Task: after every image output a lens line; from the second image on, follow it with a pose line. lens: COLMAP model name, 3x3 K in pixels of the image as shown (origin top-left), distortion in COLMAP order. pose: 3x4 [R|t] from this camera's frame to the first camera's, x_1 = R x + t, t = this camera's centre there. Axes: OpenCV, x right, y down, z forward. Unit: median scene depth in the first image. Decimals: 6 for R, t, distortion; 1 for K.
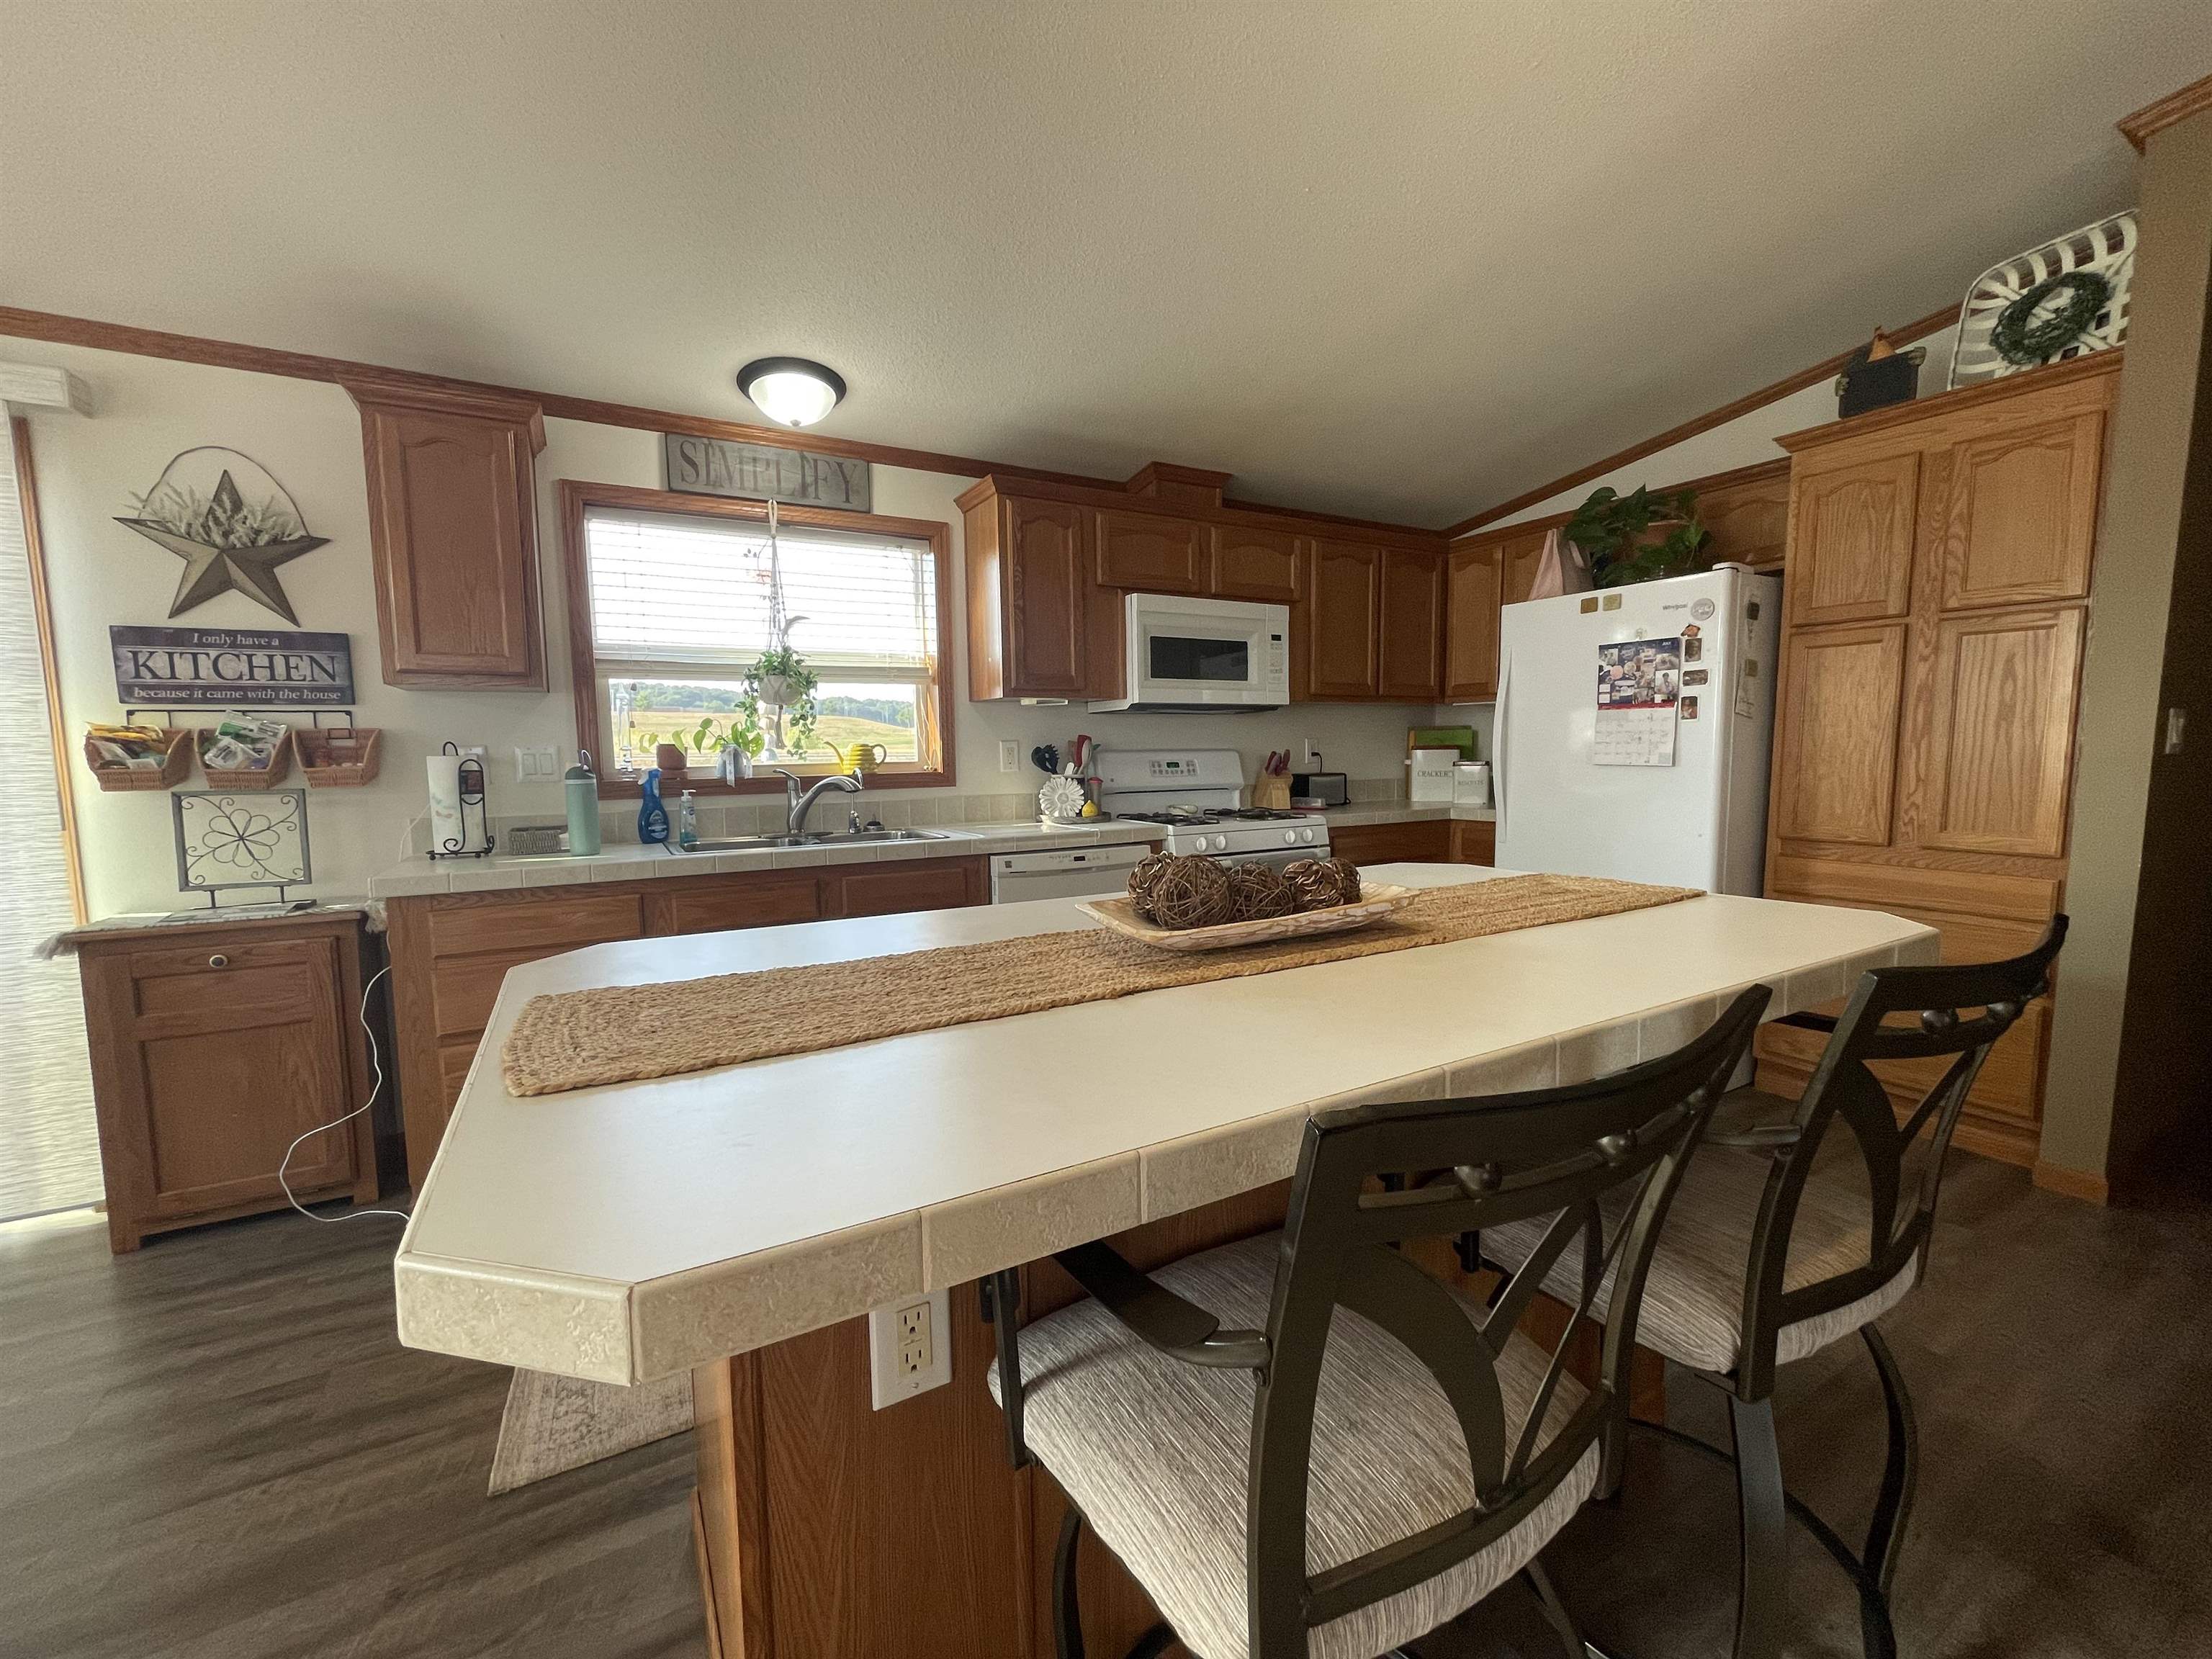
lens RADIAL K [[895.8, 0, 1111.1], [0, 895.8, 835.3], [0, 0, 1]] dist [-0.003220, 0.000697]
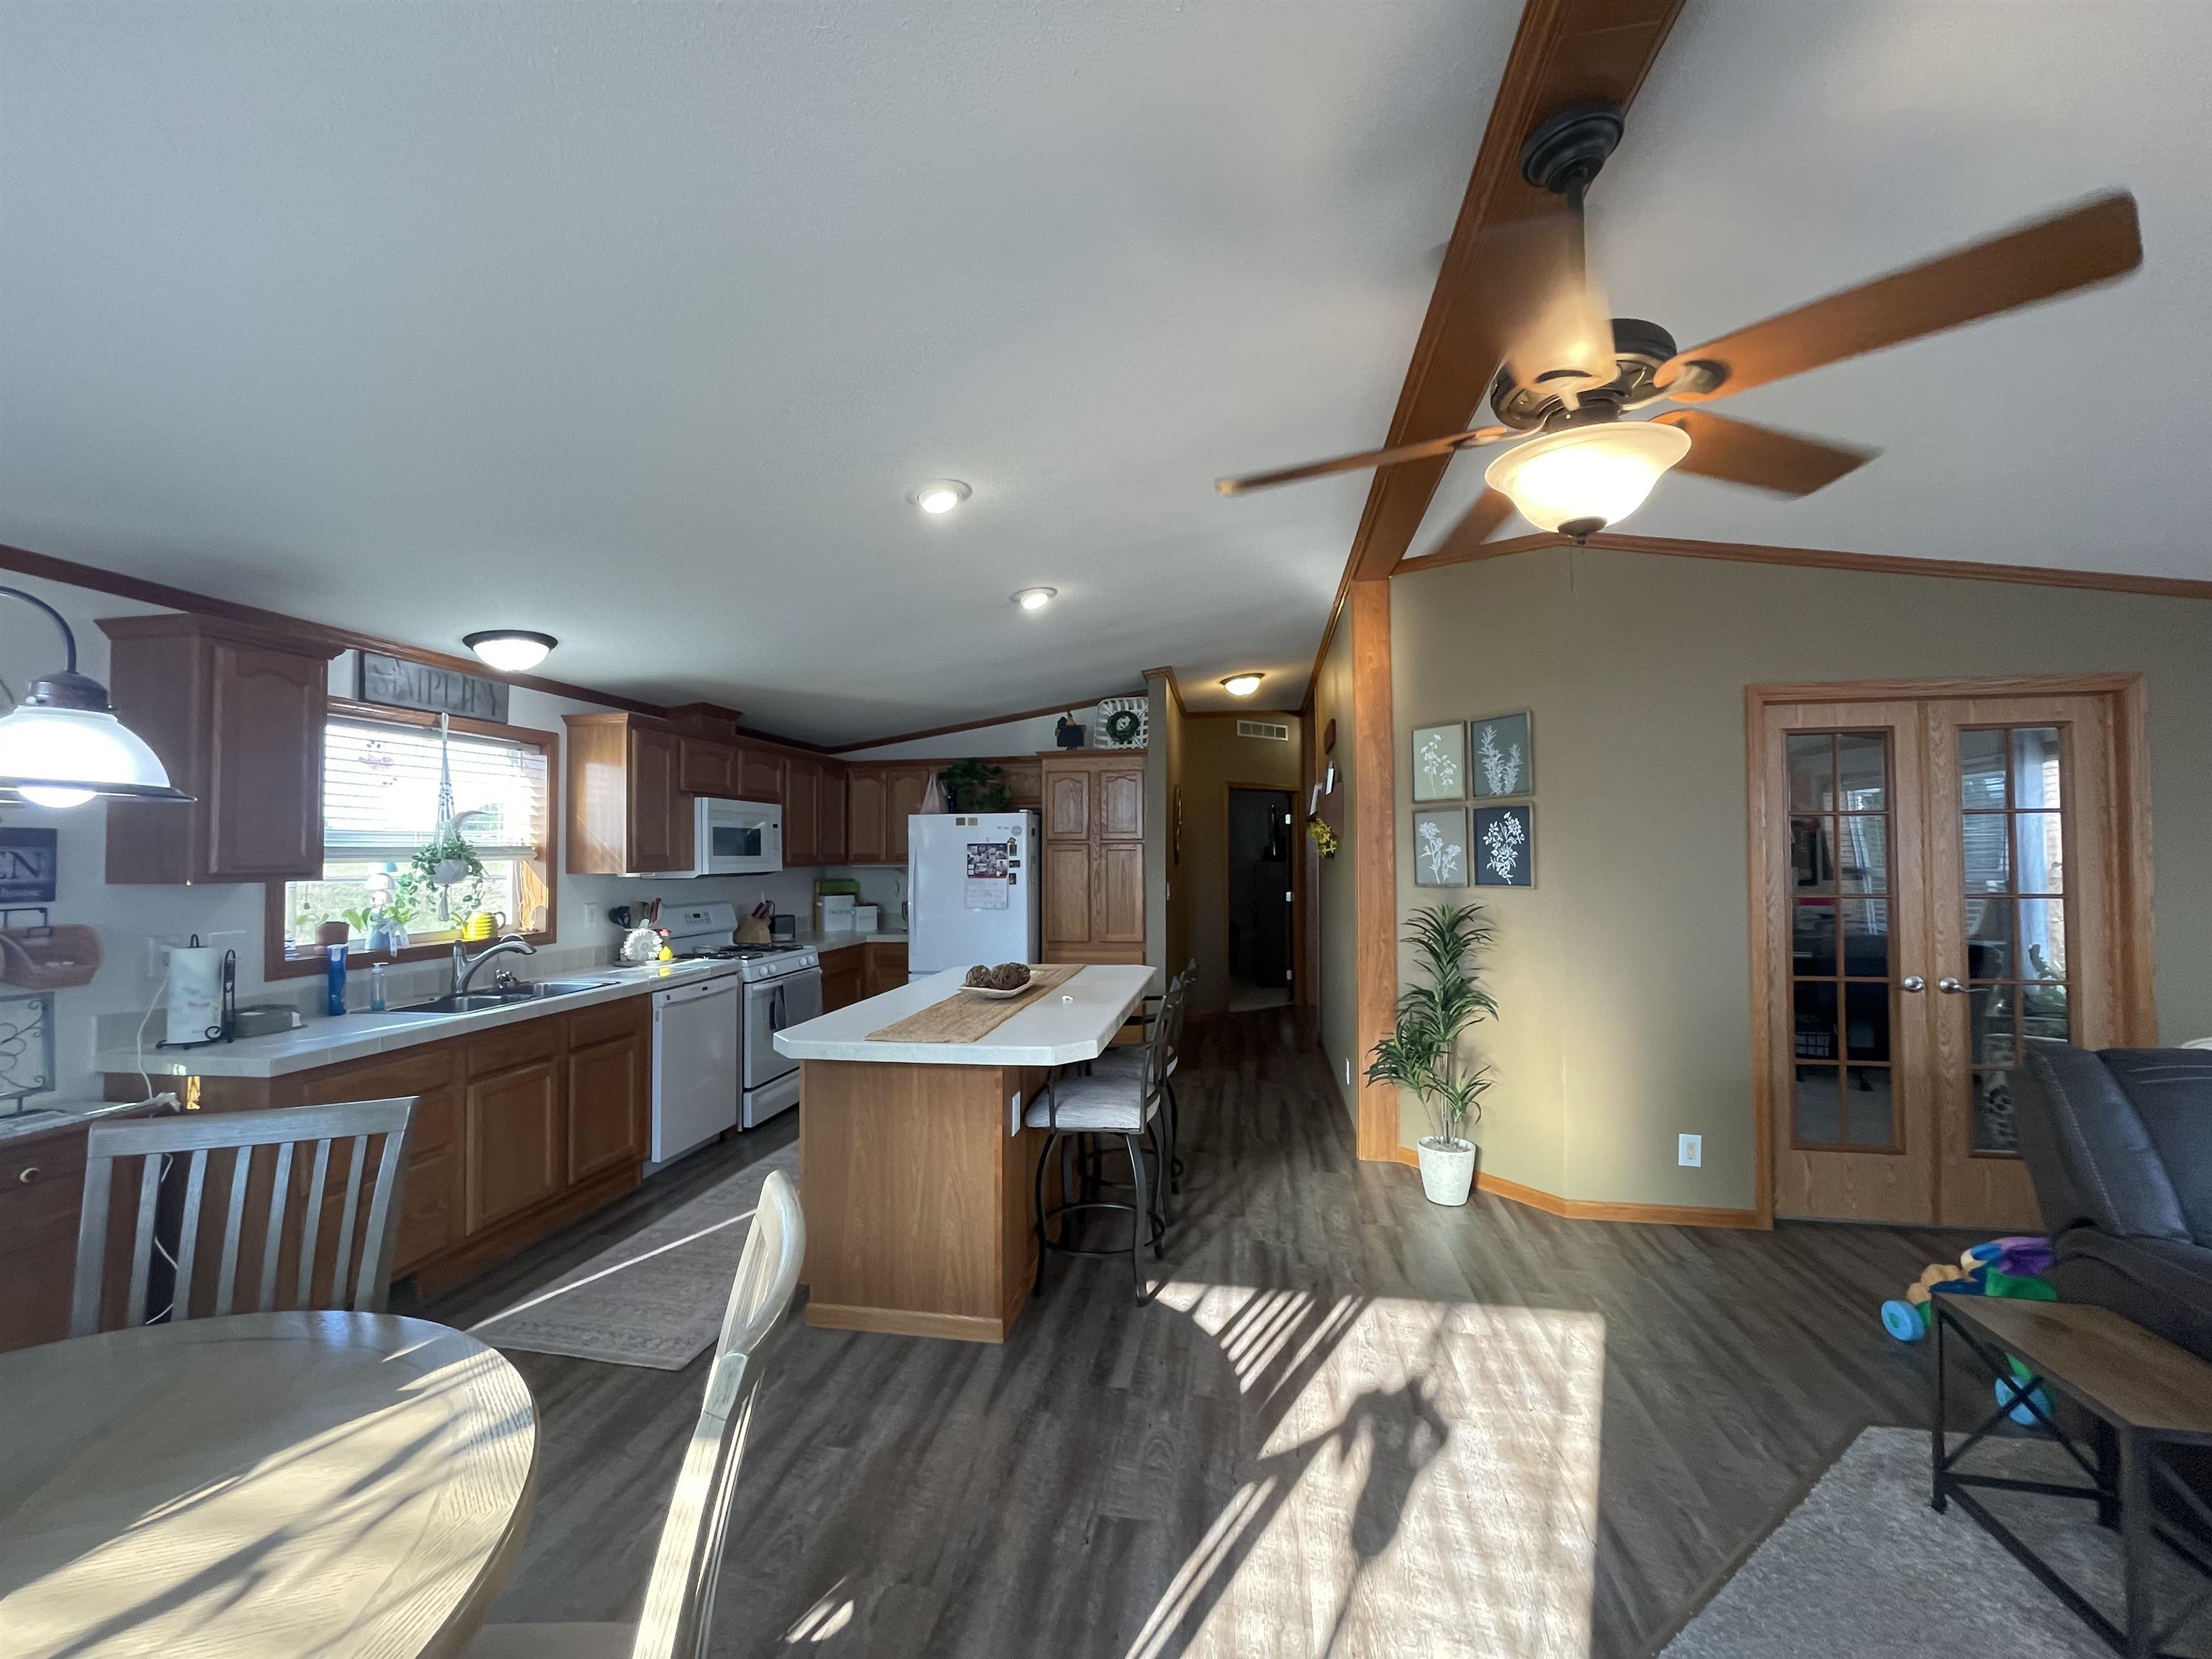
lens RADIAL K [[895.8, 0, 1102.4], [0, 895.8, 837.4], [0, 0, 1]] dist [-0.003220, 0.000697]
pose [[0.636912, 0.022986, 0.770594, -0.722335], [0.072624, 0.993322, -0.089656, -0.038302], [-0.767508, 0.113066, 0.630989, -0.398854]]
